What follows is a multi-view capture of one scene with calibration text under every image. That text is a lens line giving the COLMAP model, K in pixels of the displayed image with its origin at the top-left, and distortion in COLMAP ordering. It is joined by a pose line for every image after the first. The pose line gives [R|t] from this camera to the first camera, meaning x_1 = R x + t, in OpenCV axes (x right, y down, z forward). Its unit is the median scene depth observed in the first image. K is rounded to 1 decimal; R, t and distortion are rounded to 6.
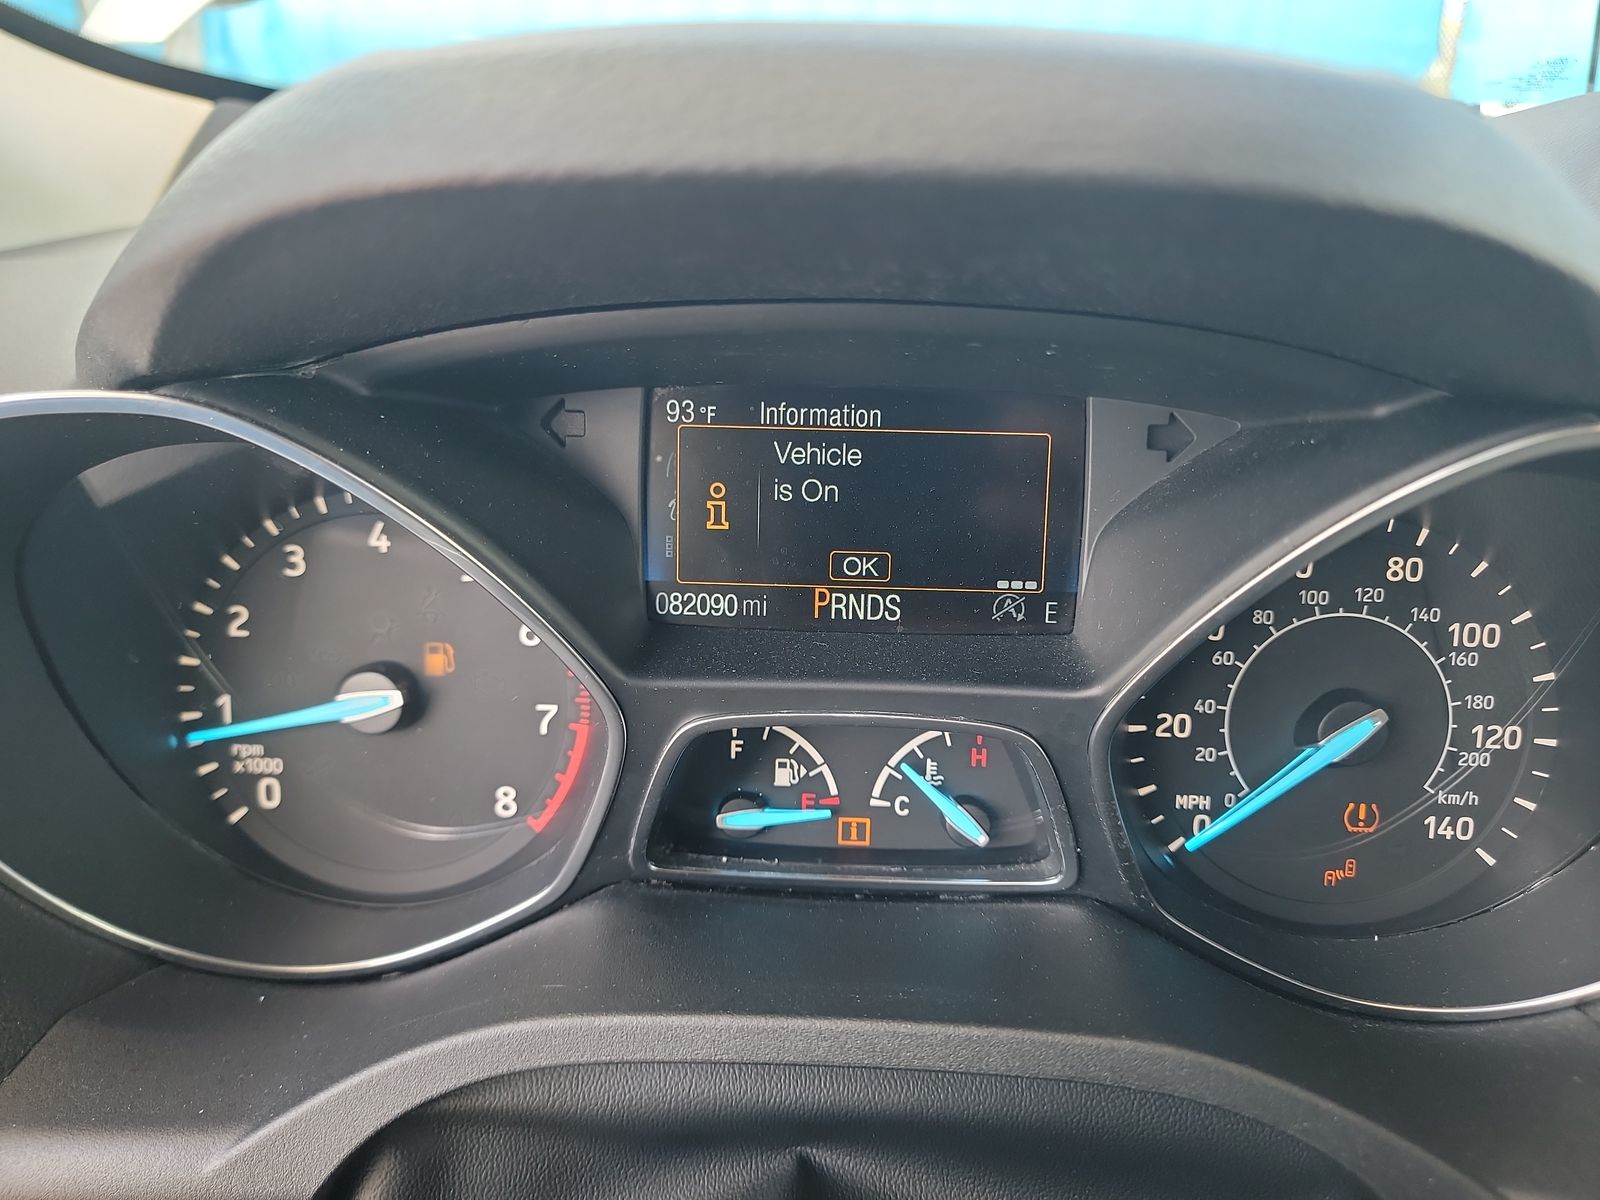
lens RADIAL K [[1222.7, 0, 801.5], [0, 1222.7, 624.5], [0, 0, 1]] dist [0.057862, -0.066742]
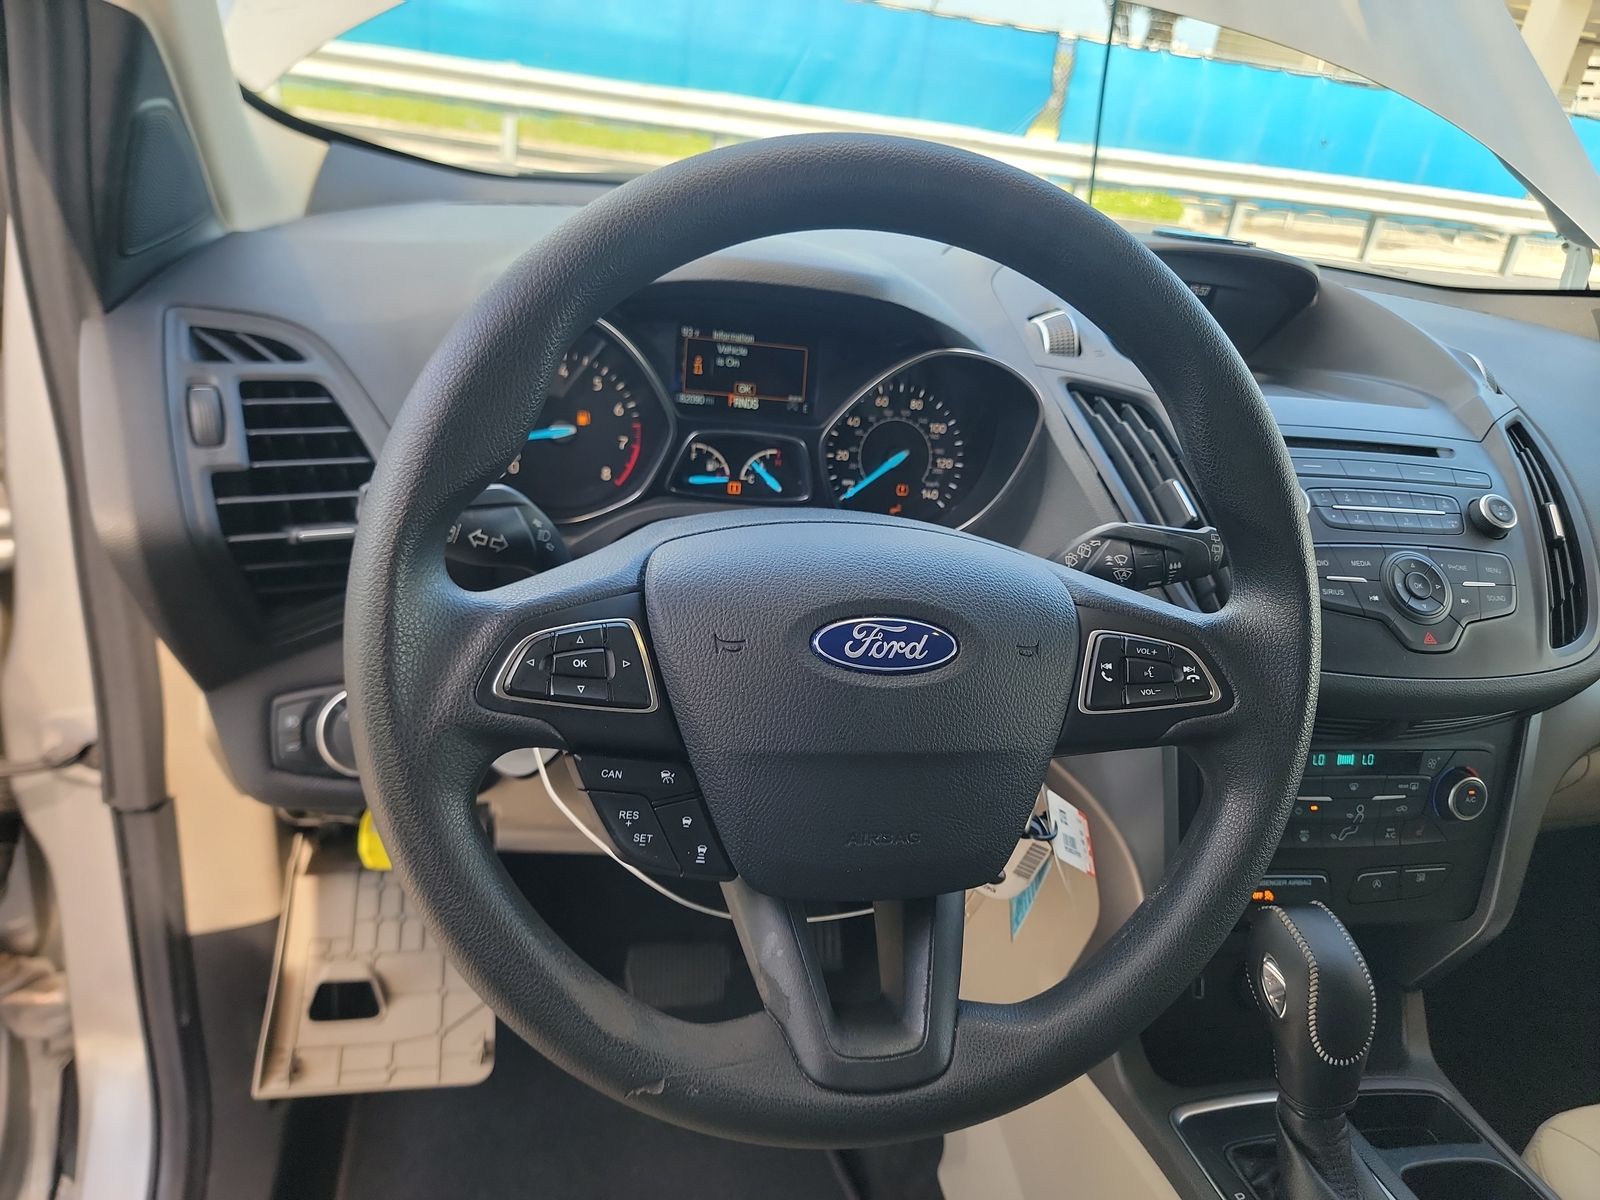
lens RADIAL K [[1222.7, 0, 801.5], [0, 1222.7, 624.5], [0, 0, 1]] dist [0.057862, -0.066742]
pose [[0.961783, 0.008087, 0.273693, -0.585205], [-0.013863, 0.999720, 0.019174, 0.432619], [-0.273462, -0.022236, 0.961626, -1.783429]]
